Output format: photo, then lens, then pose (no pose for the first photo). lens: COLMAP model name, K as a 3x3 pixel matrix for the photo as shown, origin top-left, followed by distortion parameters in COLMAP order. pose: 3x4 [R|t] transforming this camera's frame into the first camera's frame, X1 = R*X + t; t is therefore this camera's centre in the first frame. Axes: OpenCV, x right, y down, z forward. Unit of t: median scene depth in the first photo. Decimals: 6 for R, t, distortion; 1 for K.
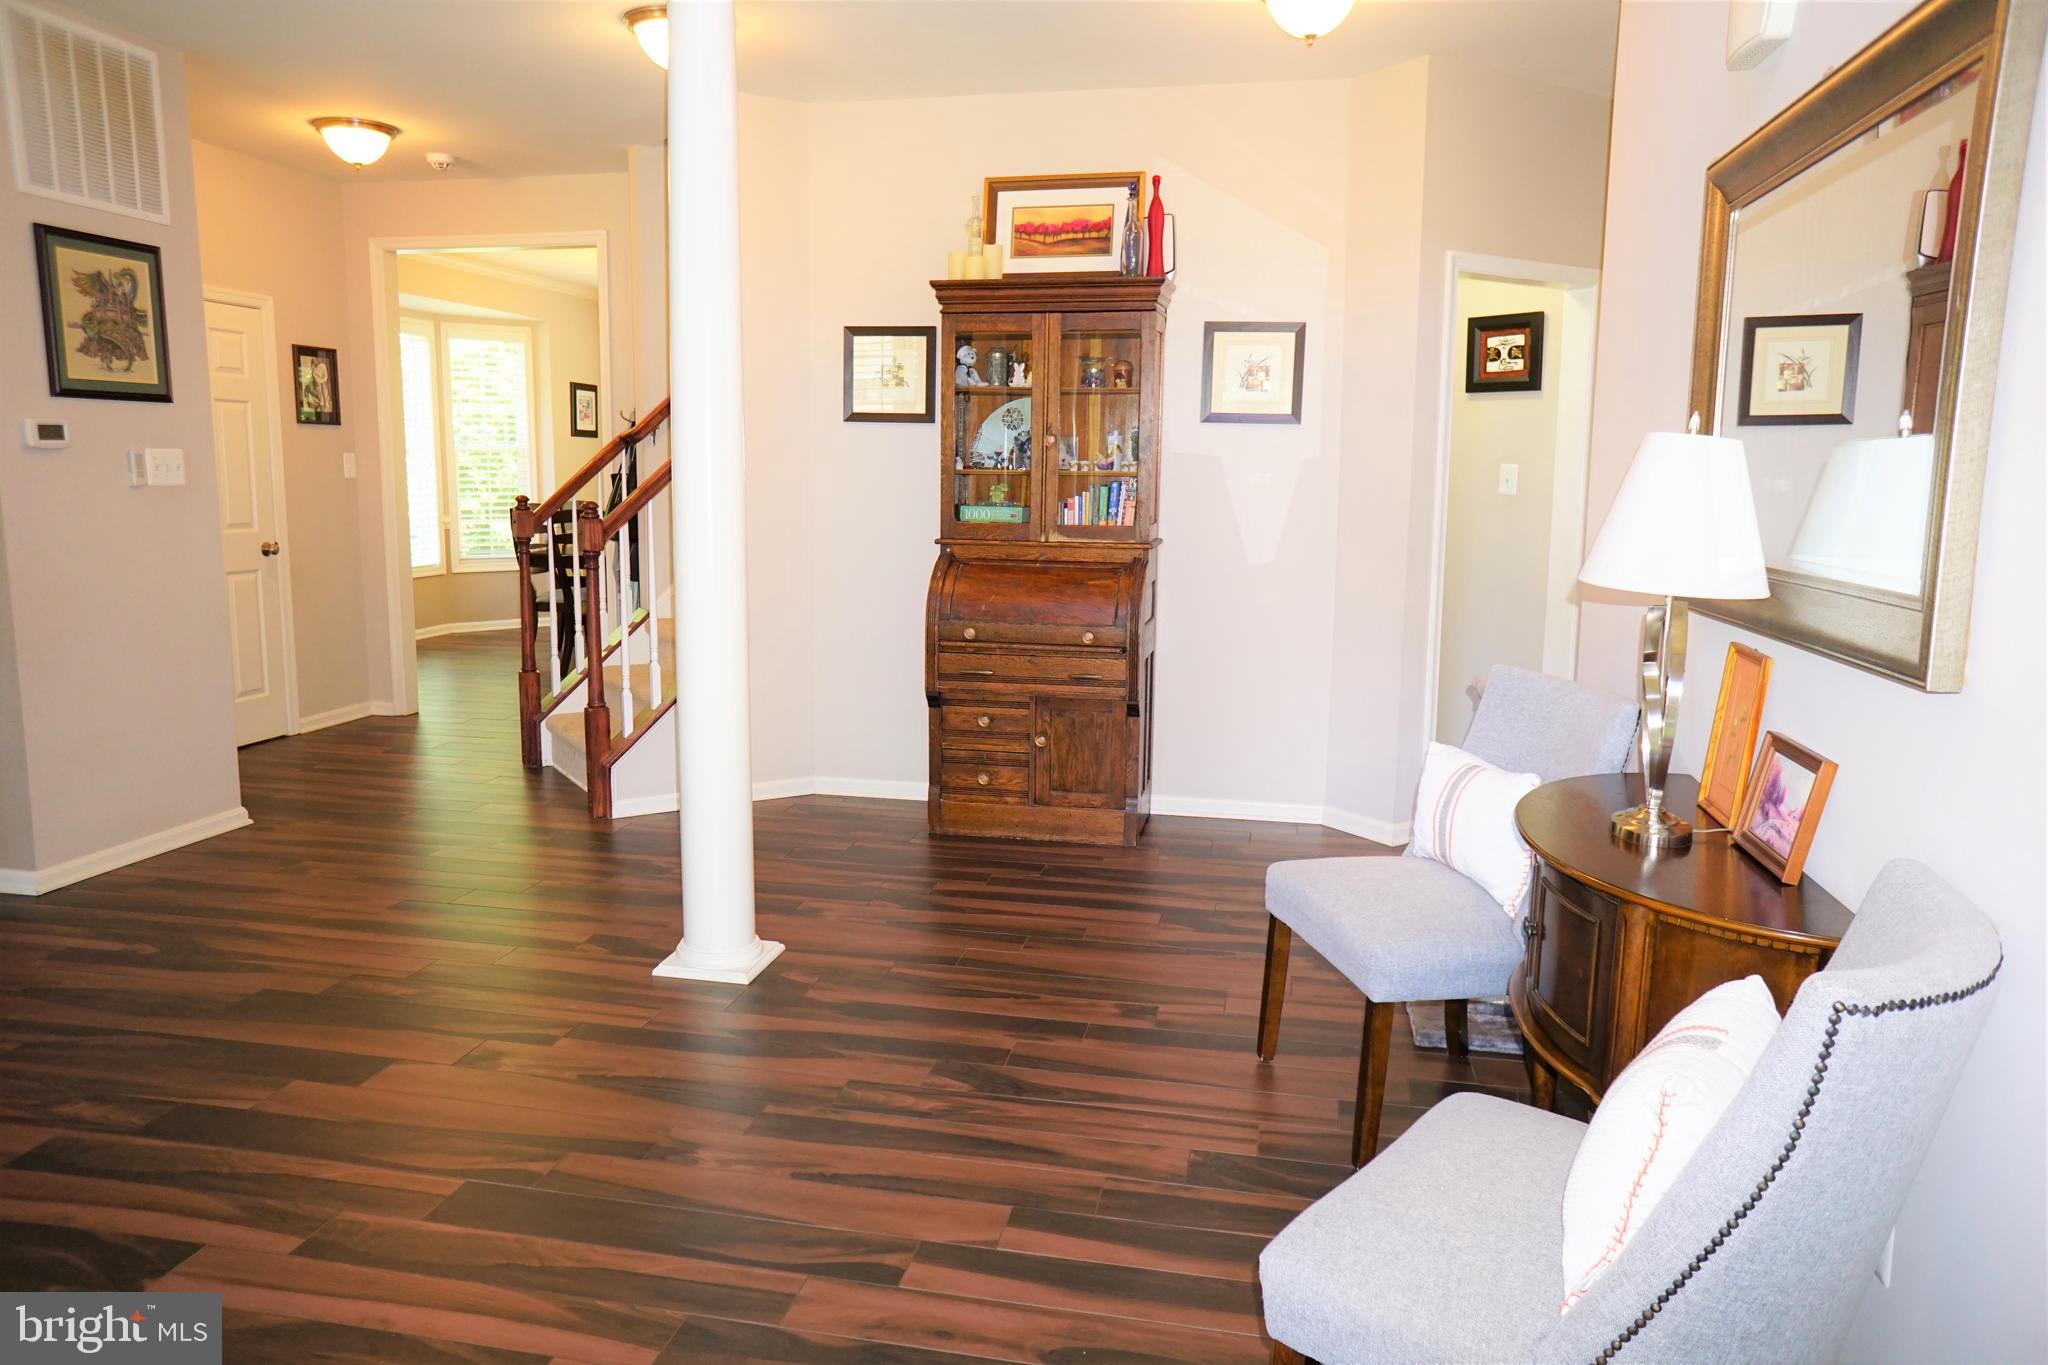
lens RADIAL K [[1398.1, 0, 1032.3], [0, 1398.1, 687.8], [0, 0, 1]] dist [-0.064394, 0.089877]
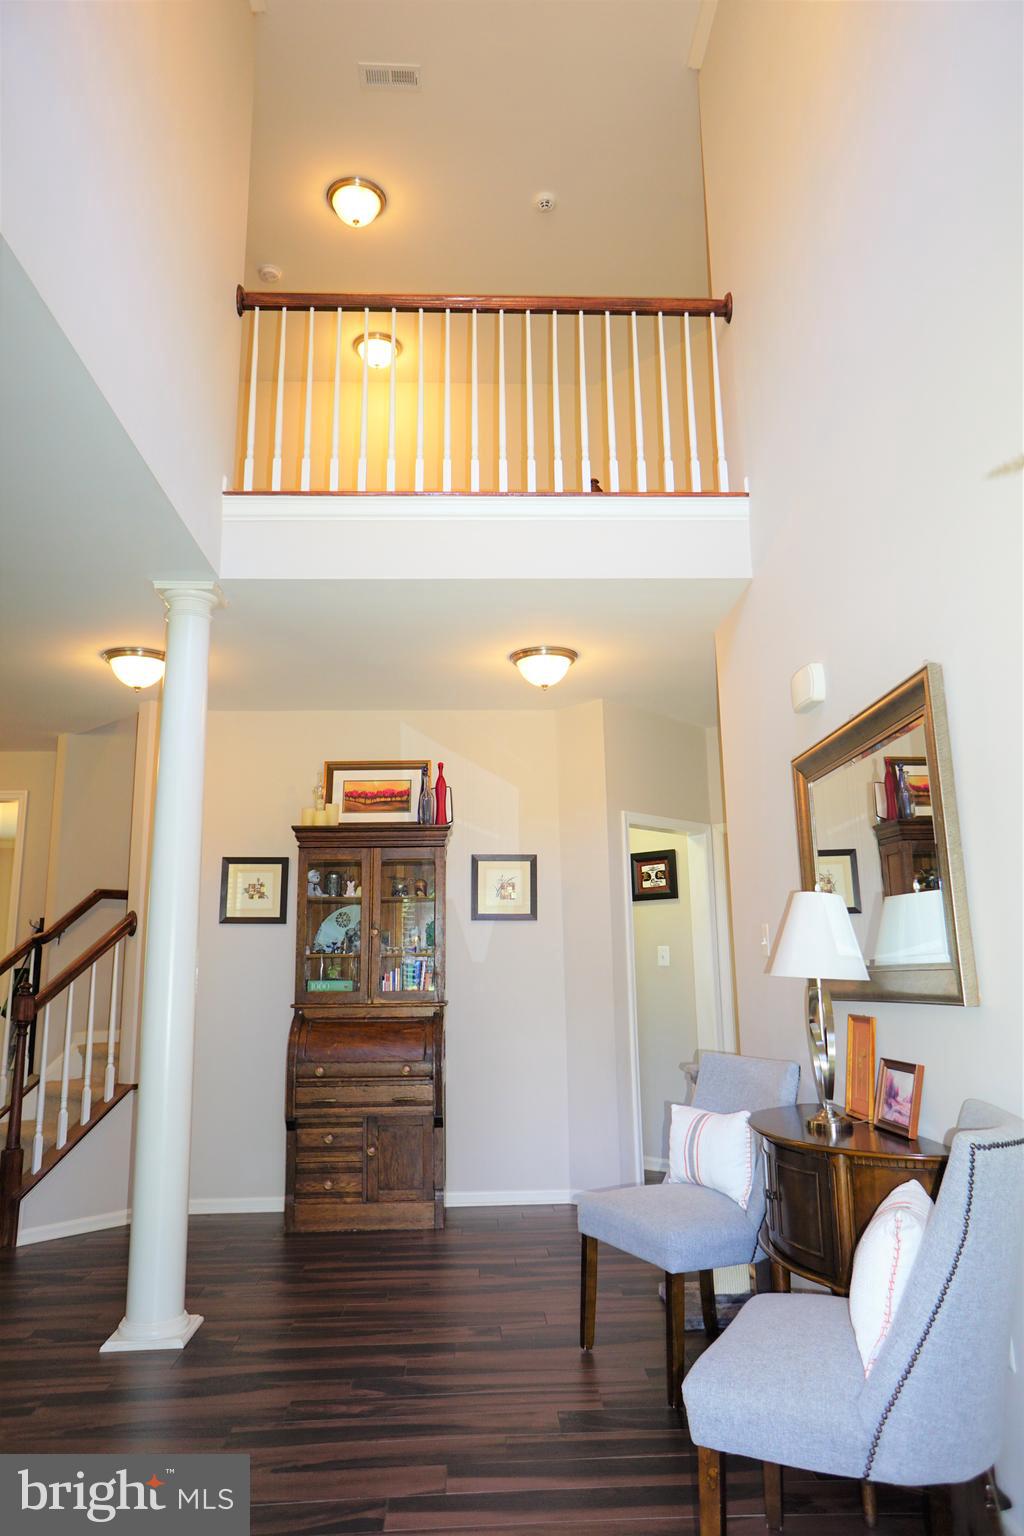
lens RADIAL K [[1048.6, 0, 565.8], [0, 1048.6, 742.3], [0, 0, 1]] dist [-0.064394, 0.089877]
pose [[0.959594, 0.032869, 0.279464, -0.131776], [0.073734, 0.929081, -0.362453, 0.059442], [-0.271558, 0.368414, 0.889116, -0.121581]]
